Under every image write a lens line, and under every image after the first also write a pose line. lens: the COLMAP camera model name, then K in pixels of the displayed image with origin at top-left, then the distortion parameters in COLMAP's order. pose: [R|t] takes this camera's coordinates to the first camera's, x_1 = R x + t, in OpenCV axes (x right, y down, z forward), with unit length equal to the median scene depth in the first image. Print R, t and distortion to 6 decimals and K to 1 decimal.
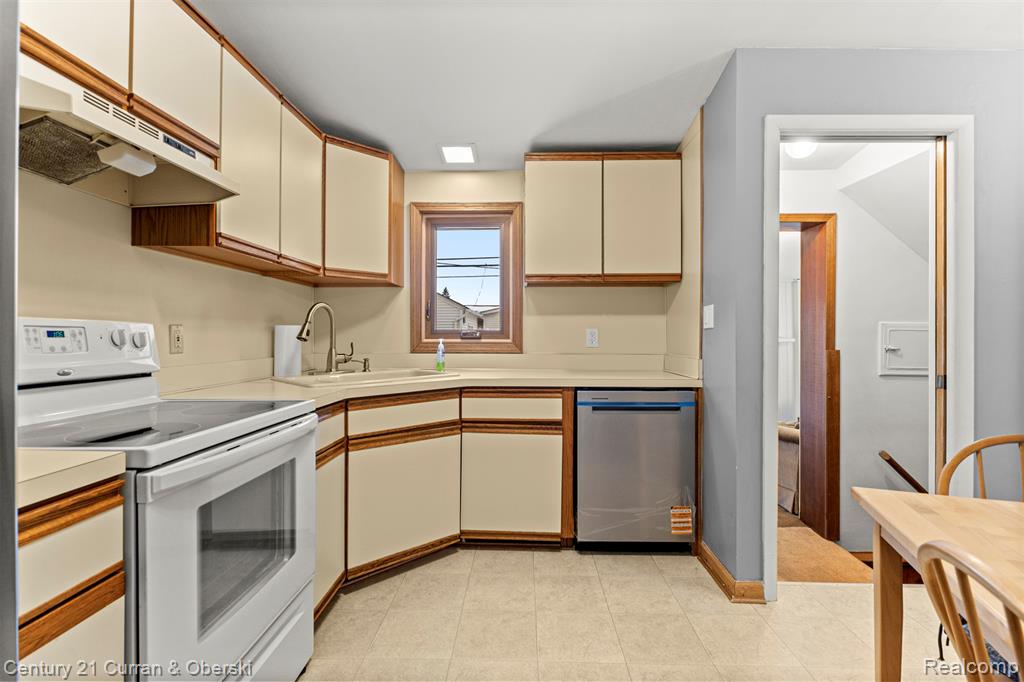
lens RADIAL K [[479.1, 0, 508.9], [0, 479.1, 337.3], [0, 0, 1]] dist [-0.000894, 0.000007]
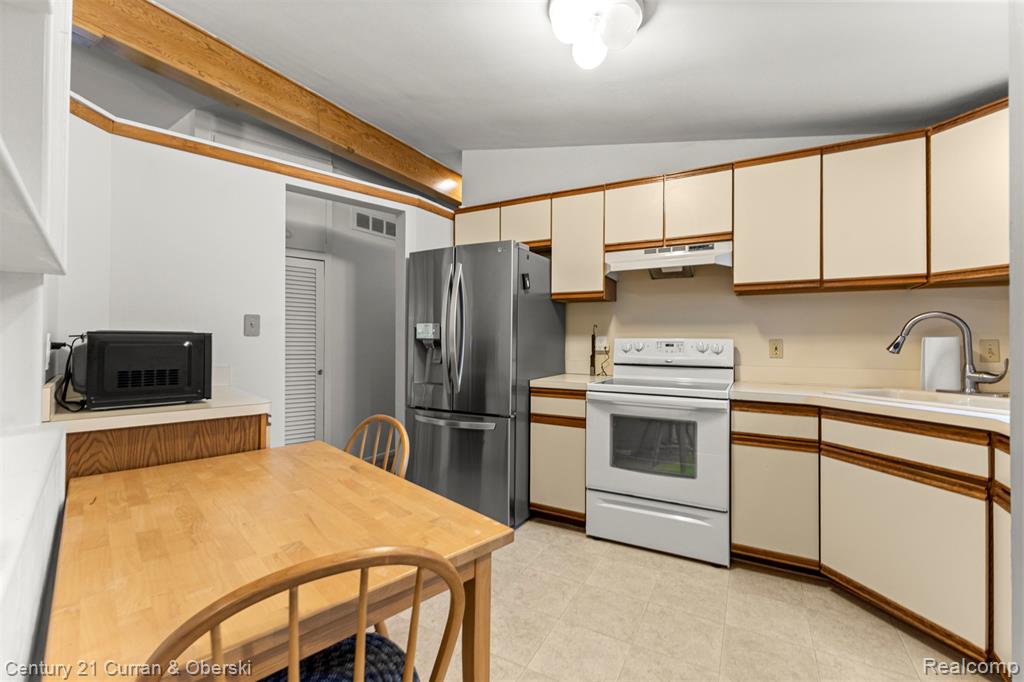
lens RADIAL K [[444.1, 0, 509.9], [0, 444.1, 339.1], [0, 0, 1]] dist [0.001192, 0.000077]
pose [[-0.455588, -0.011434, -0.890118, 0.923570], [-0.012612, 0.999900, -0.006389, -0.009083], [0.890102, 0.008316, -0.455686, 0.860436]]
